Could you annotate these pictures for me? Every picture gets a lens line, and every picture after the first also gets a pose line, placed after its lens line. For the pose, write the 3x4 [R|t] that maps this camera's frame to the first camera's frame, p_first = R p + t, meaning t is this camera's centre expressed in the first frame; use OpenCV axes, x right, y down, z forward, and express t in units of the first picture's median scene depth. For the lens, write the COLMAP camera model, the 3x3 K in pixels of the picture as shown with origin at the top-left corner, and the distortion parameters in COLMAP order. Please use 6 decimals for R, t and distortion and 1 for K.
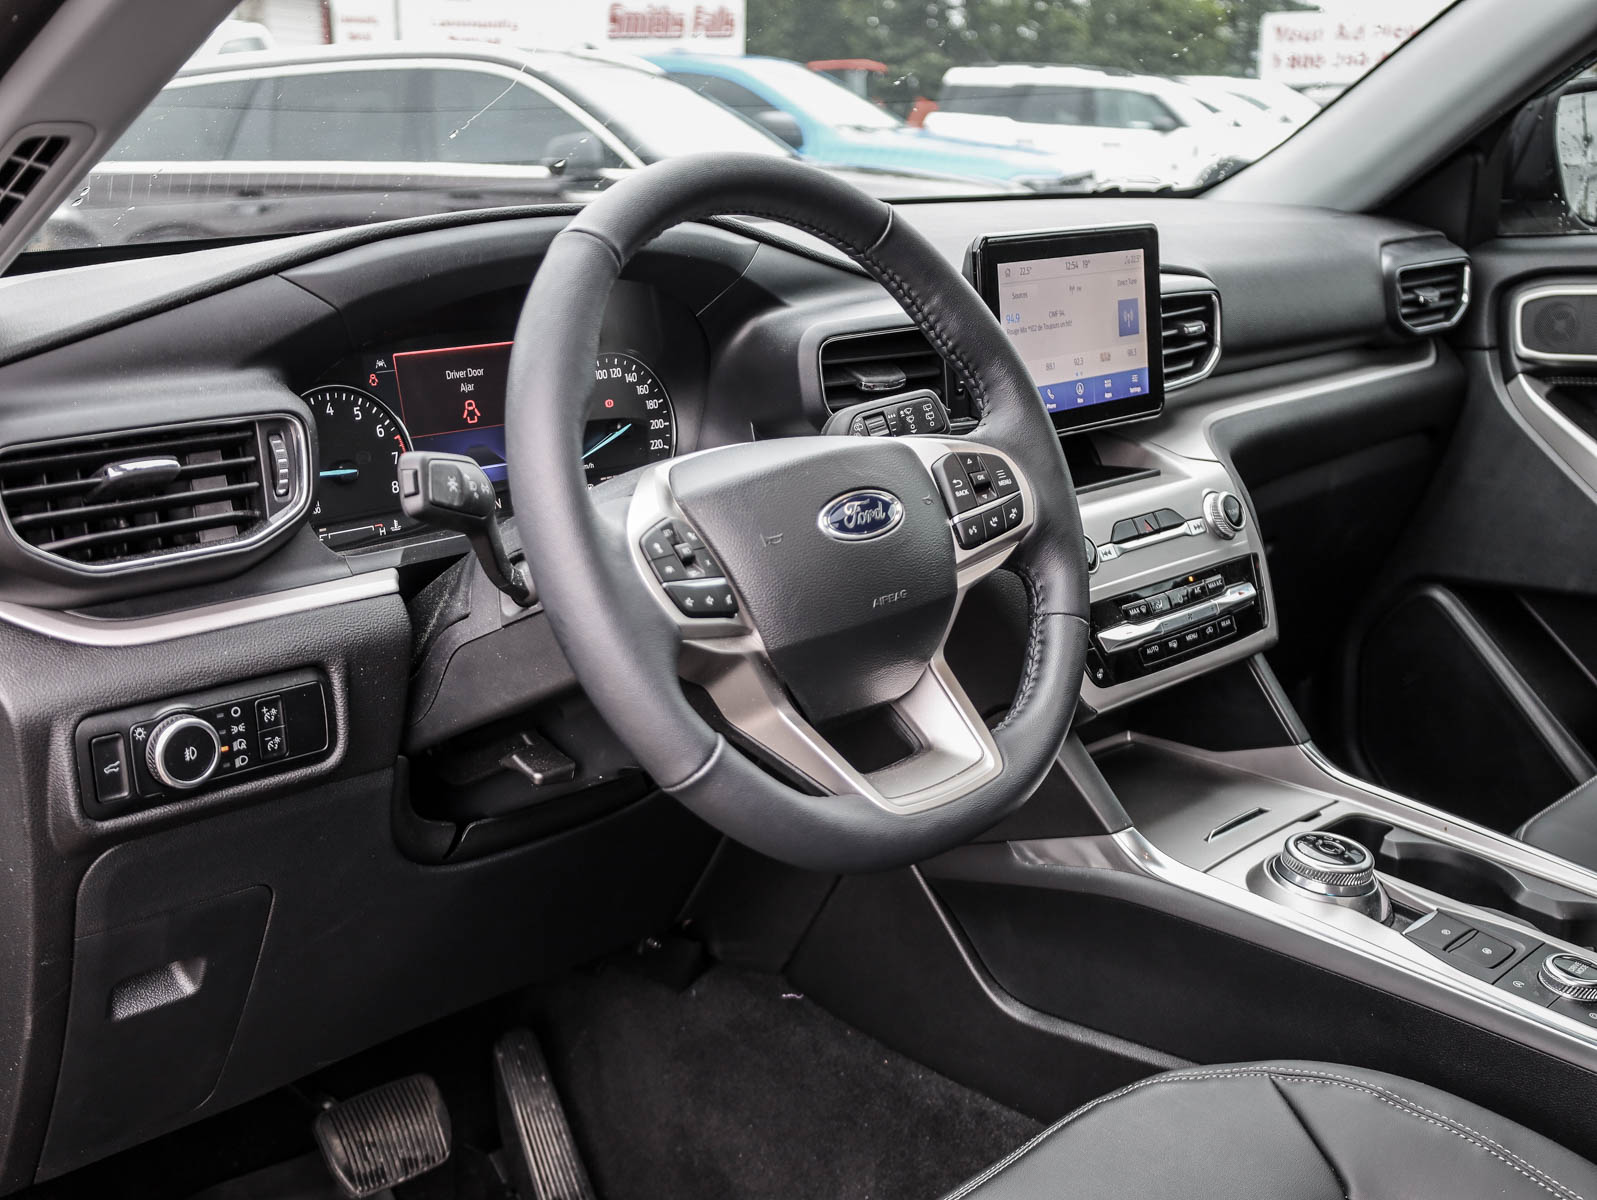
lens RADIAL K [[1852.7, 0, 792.7], [0, 1852.7, 607.2], [0, 0, 1]] dist [-0.006371, 0.000000]
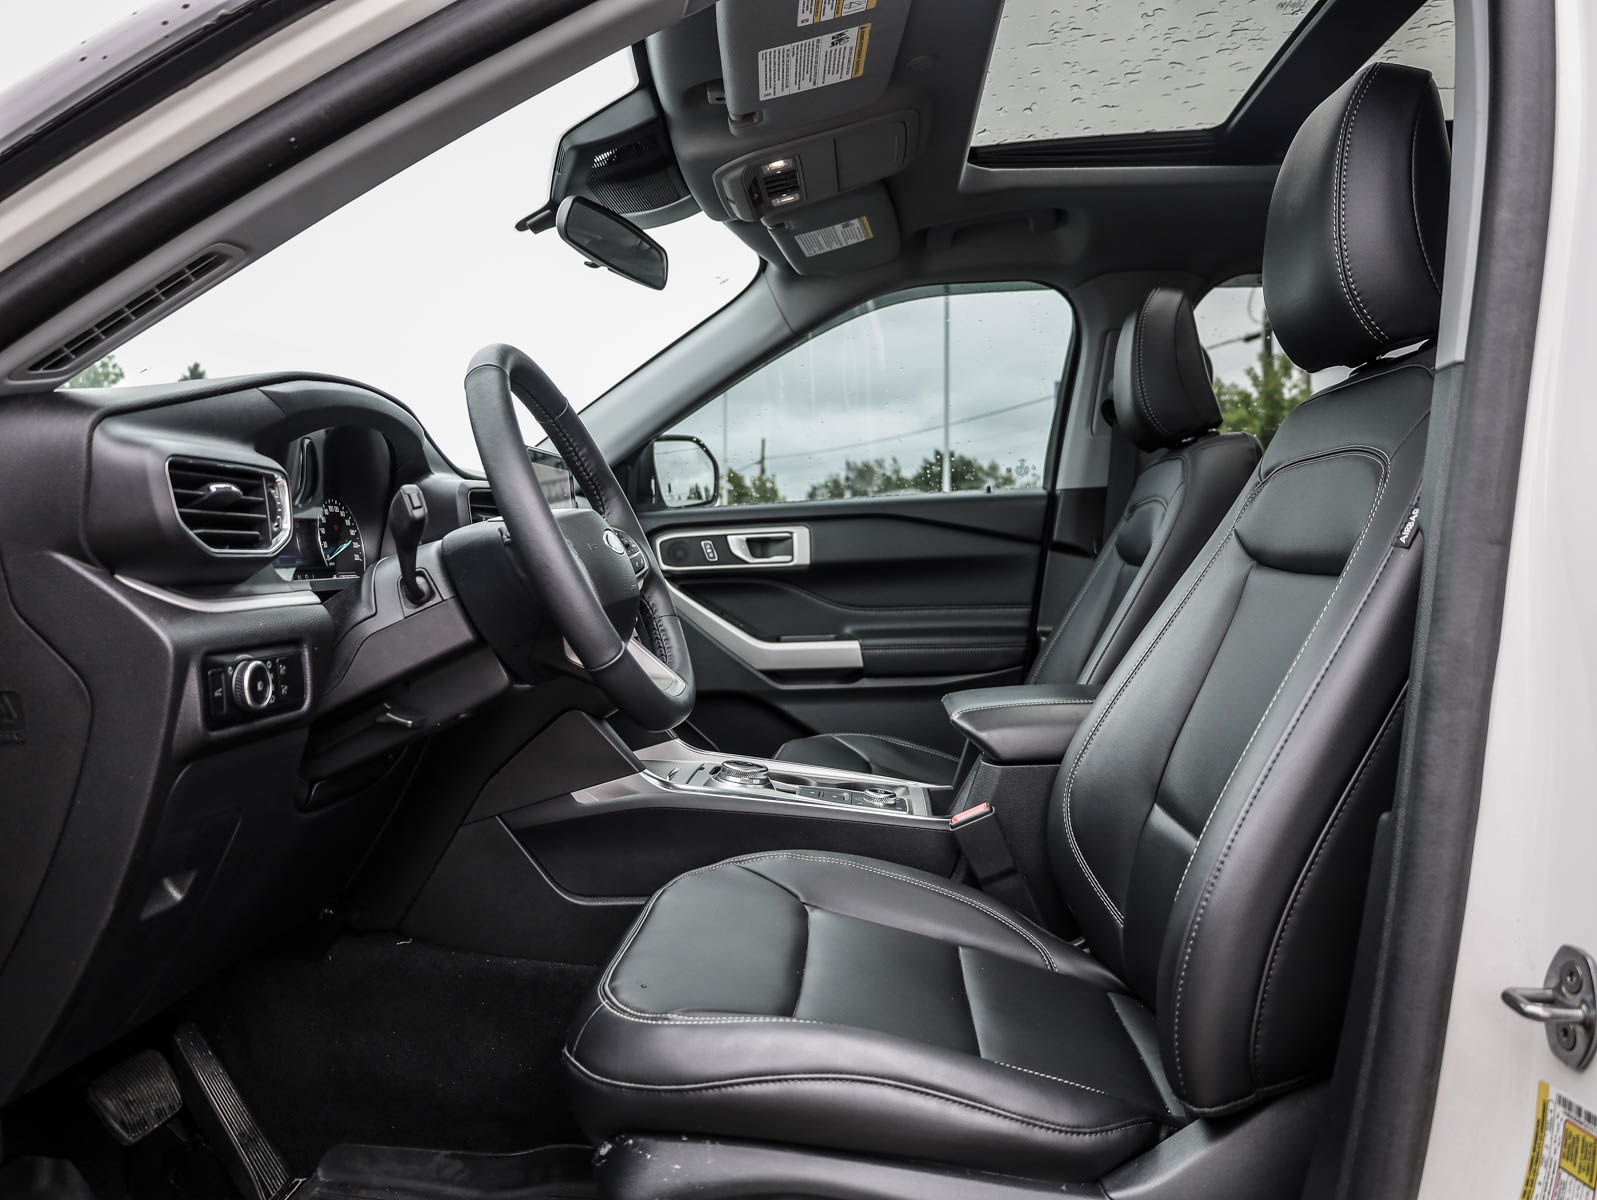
lens RADIAL K [[1187.5, 0, 787.4], [0, 1187.5, 608.1], [0, 0, 1]] dist [-0.012978, -0.002187]
pose [[0.773203, -0.020829, 0.633816, -0.427939], [0.148642, 0.977570, -0.149205, 0.158347], [-0.616492, 0.209578, 0.758956, 0.022718]]
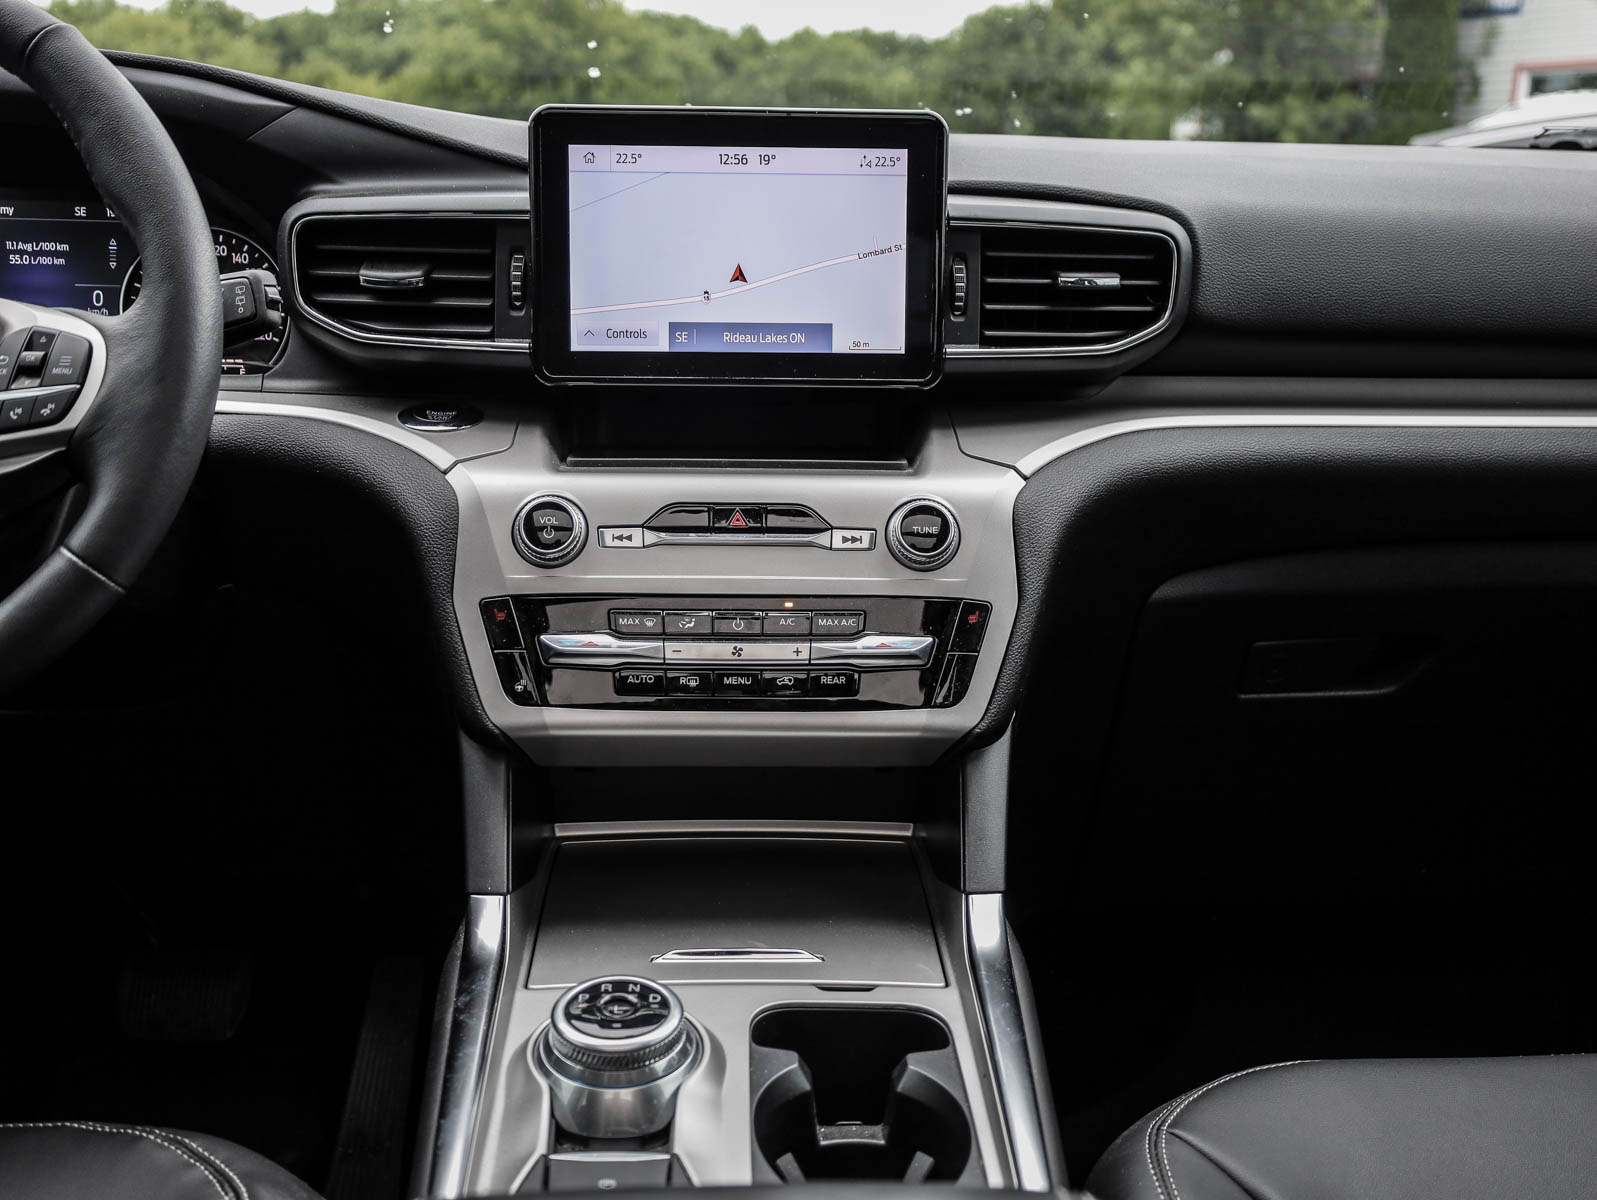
lens RADIAL K [[1687.4, 0, 790.3], [0, 1687.4, 608.1], [0, 0, 1]] dist [-0.017367, 0.000000]
pose [[0.721692, 0.188737, -0.665987, 0.694896], [-0.199406, 0.978012, 0.061079, -0.058264], [0.662871, 0.088722, 0.743458, 0.564855]]
